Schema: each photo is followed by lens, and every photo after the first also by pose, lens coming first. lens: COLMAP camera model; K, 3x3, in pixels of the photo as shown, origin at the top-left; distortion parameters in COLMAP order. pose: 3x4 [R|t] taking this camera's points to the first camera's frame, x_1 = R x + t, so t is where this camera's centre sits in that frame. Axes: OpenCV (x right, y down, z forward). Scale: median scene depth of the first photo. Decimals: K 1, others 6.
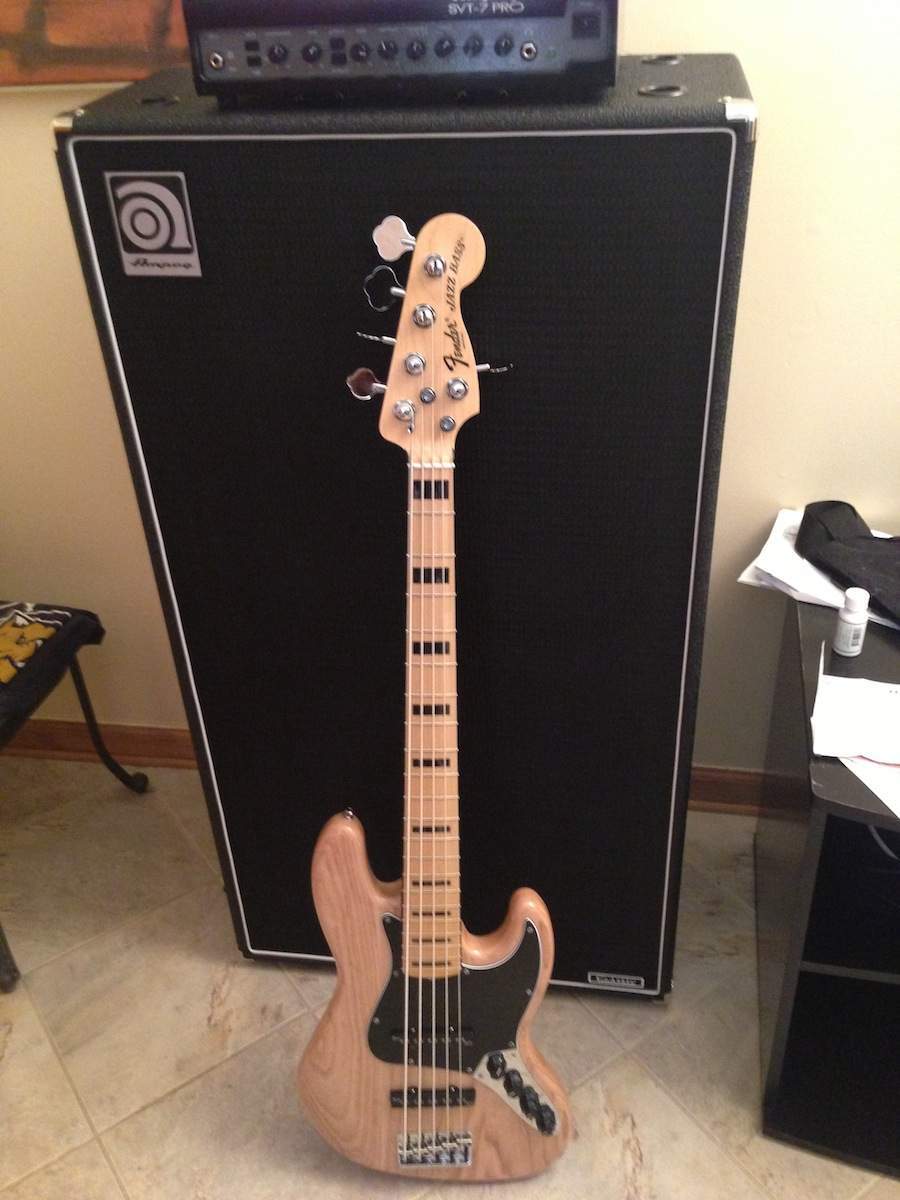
lens RADIAL K [[1170.6, 0, 450.0], [0, 1170.6, 600.0], [0, 0, 1]] dist [0.007860, 0.006489]
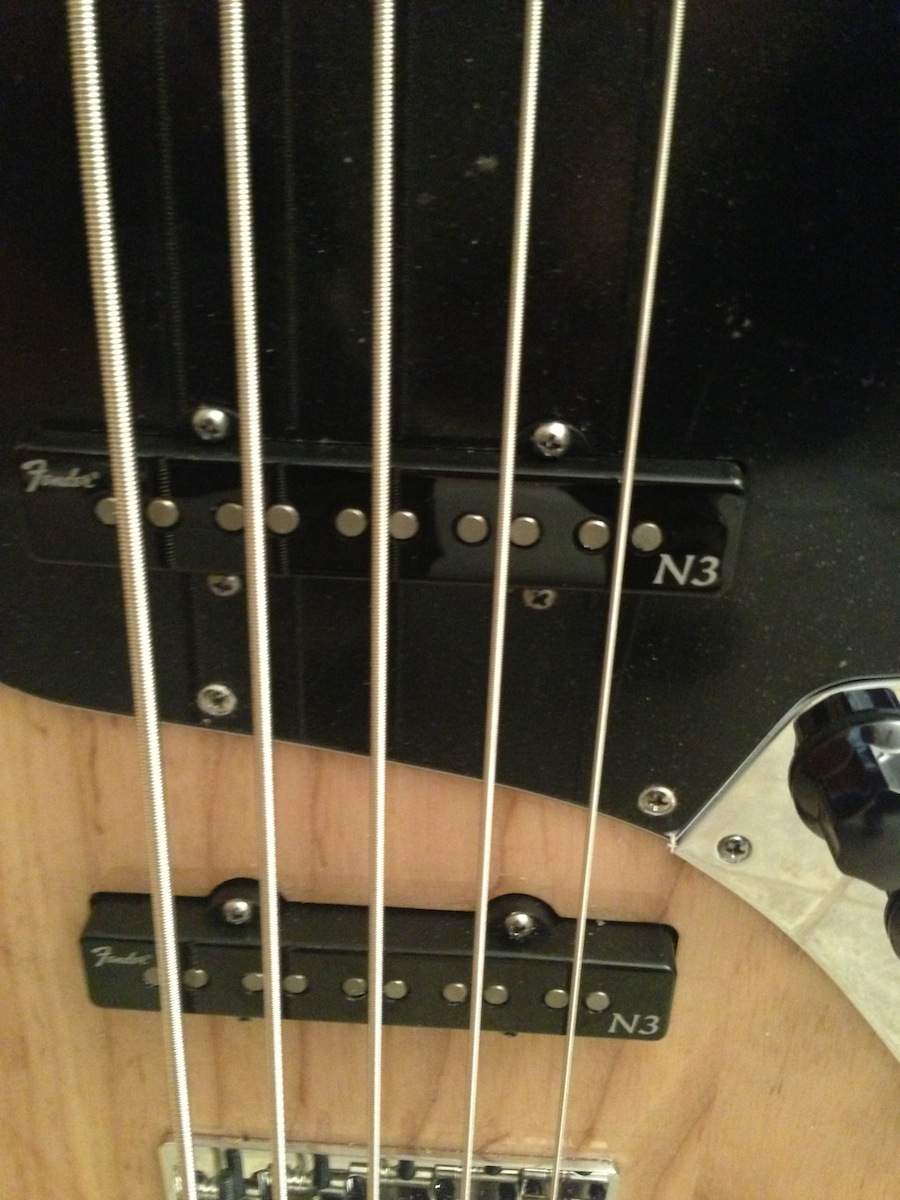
lens RADIAL K [[1170.6, 0, 450.0], [0, 1170.6, 600.0], [0, 0, 1]] dist [0.007860, 0.006489]
pose [[0.993355, 0.080951, -0.081804, 0.002403], [-0.058701, 0.967775, 0.244877, 0.368672], [0.098991, -0.238448, 0.966097, 0.927698]]
